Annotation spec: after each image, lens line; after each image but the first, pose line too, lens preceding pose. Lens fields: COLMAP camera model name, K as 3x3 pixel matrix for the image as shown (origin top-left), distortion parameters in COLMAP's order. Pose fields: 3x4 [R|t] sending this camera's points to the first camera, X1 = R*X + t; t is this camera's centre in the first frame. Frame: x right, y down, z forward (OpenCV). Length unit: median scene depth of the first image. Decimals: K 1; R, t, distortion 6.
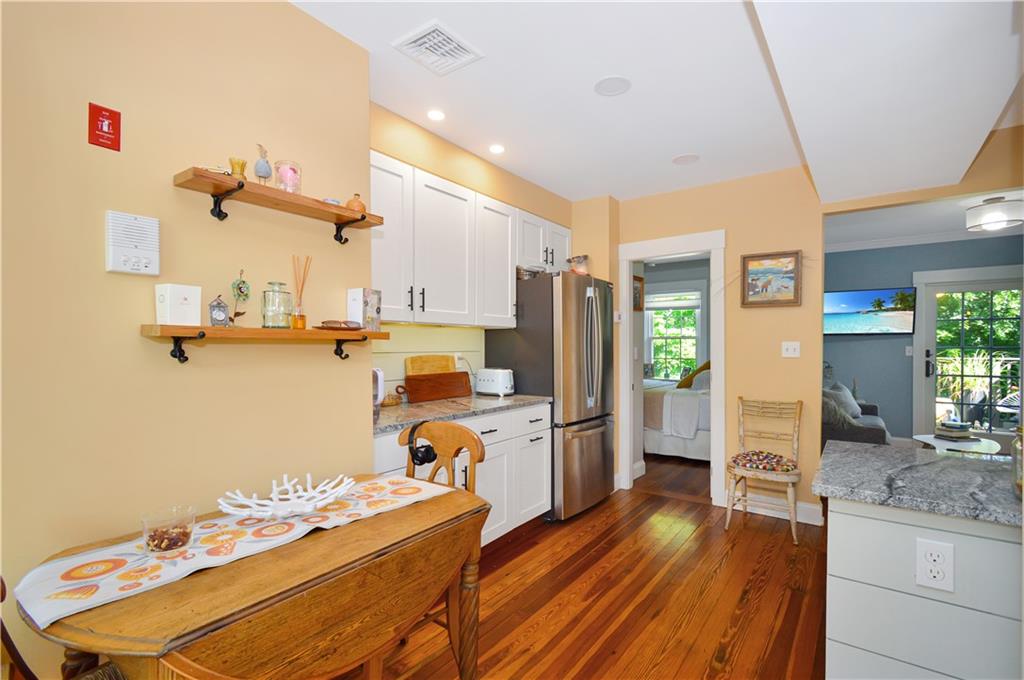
lens RADIAL K [[488.1, 0, 510.8], [0, 488.1, 345.8], [0, 0, 1]] dist [-0.000213, 0.000275]
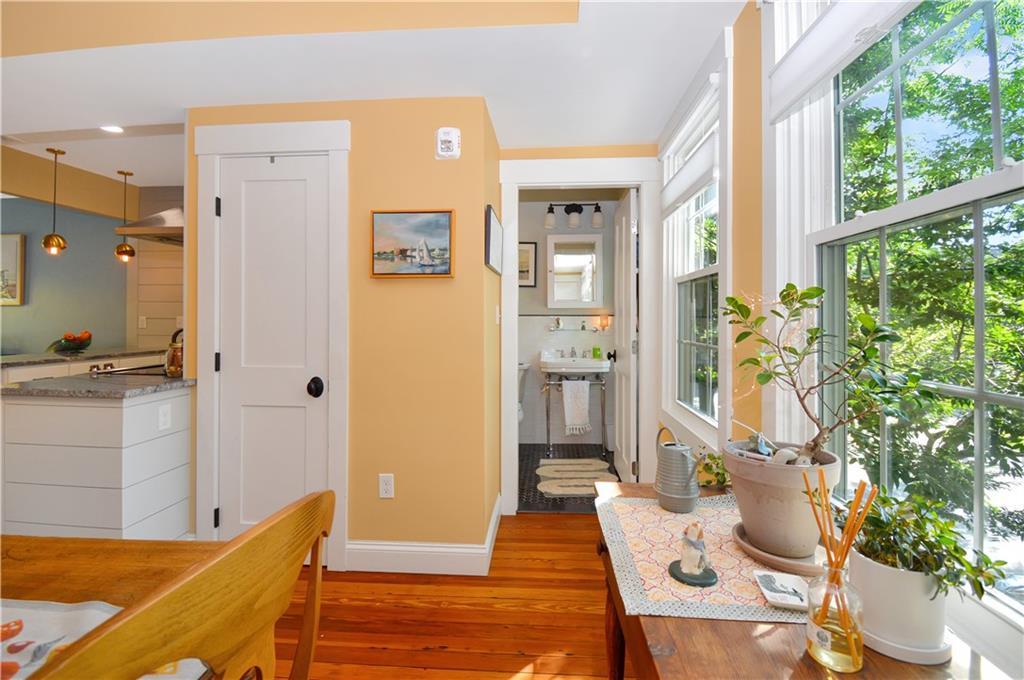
lens RADIAL K [[473.9, 0, 511.0], [0, 473.9, 316.3], [0, 0, 1]] dist [0.031864, -0.029951]
pose [[-0.528183, 0.003602, 0.849123, -0.524613], [0.001760, 0.999994, -0.003146, 0.020051], [-0.849128, -0.000167, -0.528186, 0.299681]]
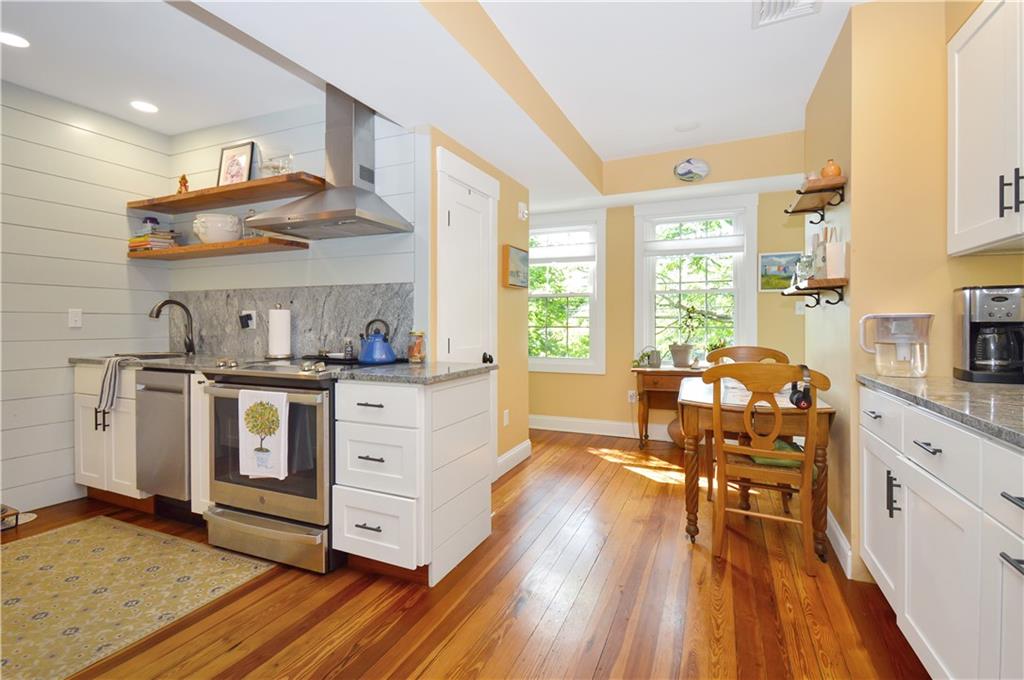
lens RADIAL K [[472.5, 0, 524.3], [0, 472.5, 324.4], [0, 0, 1]] dist [0.013231, -0.021040]
pose [[-0.972730, 0.002669, -0.231925, 0.387704], [0.001169, 0.999978, 0.006603, 0.038634], [0.231938, 0.006151, -0.972711, 1.162024]]
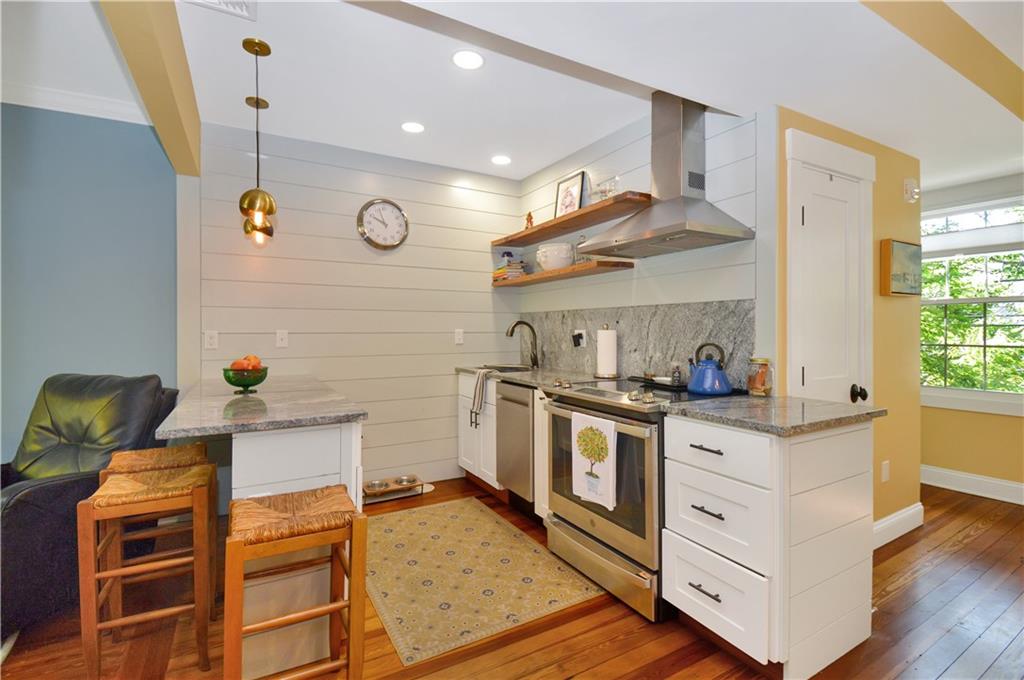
lens RADIAL K [[485.0, 0, 511.7], [0, 485.0, 313.3], [0, 0, 1]] dist [0.031692, -0.033014]
pose [[-0.907887, 0.016131, 0.418905, 0.406228], [0.000552, 0.999305, -0.037285, 0.018490], [-0.419215, -0.033619, -0.907264, 1.101406]]
